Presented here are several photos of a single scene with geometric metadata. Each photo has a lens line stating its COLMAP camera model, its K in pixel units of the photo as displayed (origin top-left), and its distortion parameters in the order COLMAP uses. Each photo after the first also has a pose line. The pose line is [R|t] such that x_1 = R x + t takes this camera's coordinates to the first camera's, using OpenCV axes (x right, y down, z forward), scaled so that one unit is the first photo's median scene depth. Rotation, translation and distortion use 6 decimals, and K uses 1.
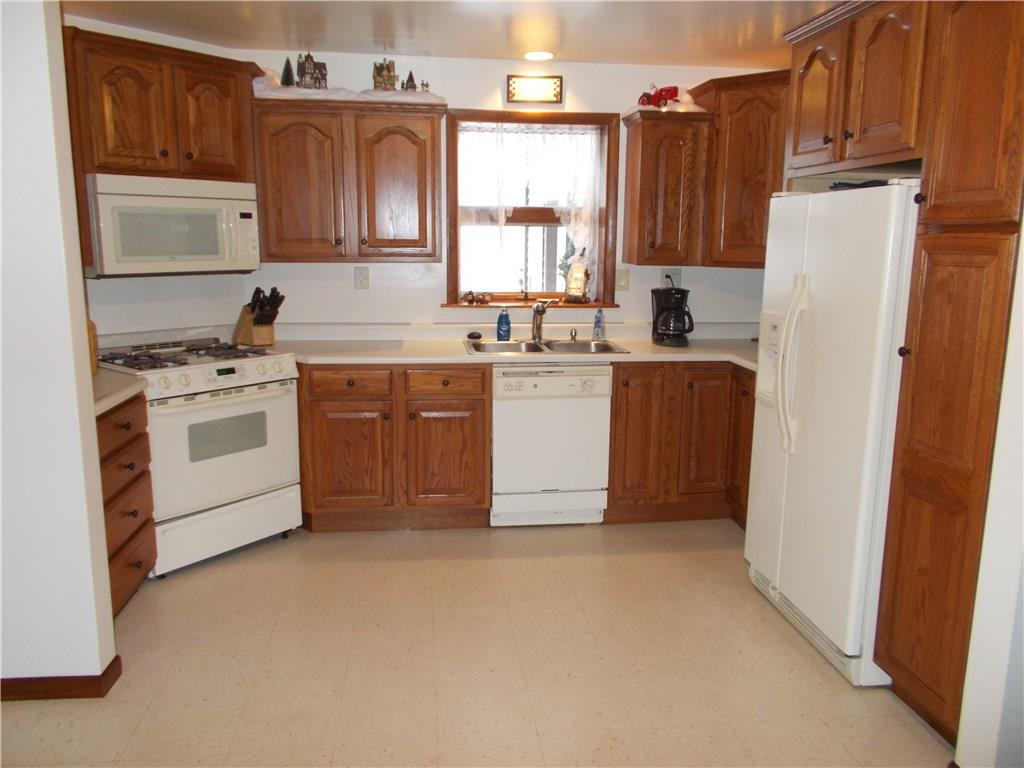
lens RADIAL K [[781.5, 0, 514.3], [0, 781.5, 377.7], [0, 0, 1]] dist [0.007547, -0.008489]
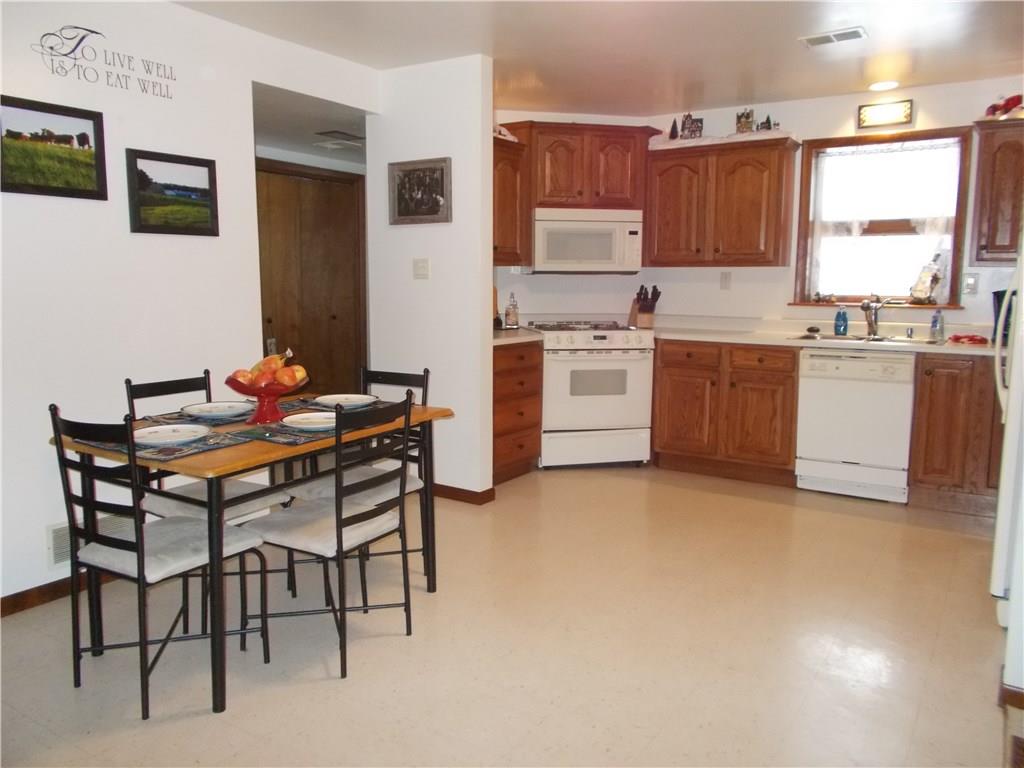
lens RADIAL K [[781.5, 0, 511.8], [0, 781.5, 380.4], [0, 0, 1]] dist [0.007547, -0.008489]
pose [[0.767021, 0.076550, -0.637039, 0.395110], [-0.111481, 0.993656, -0.014825, 0.099569], [0.631863, 0.082389, 0.770689, -0.200881]]
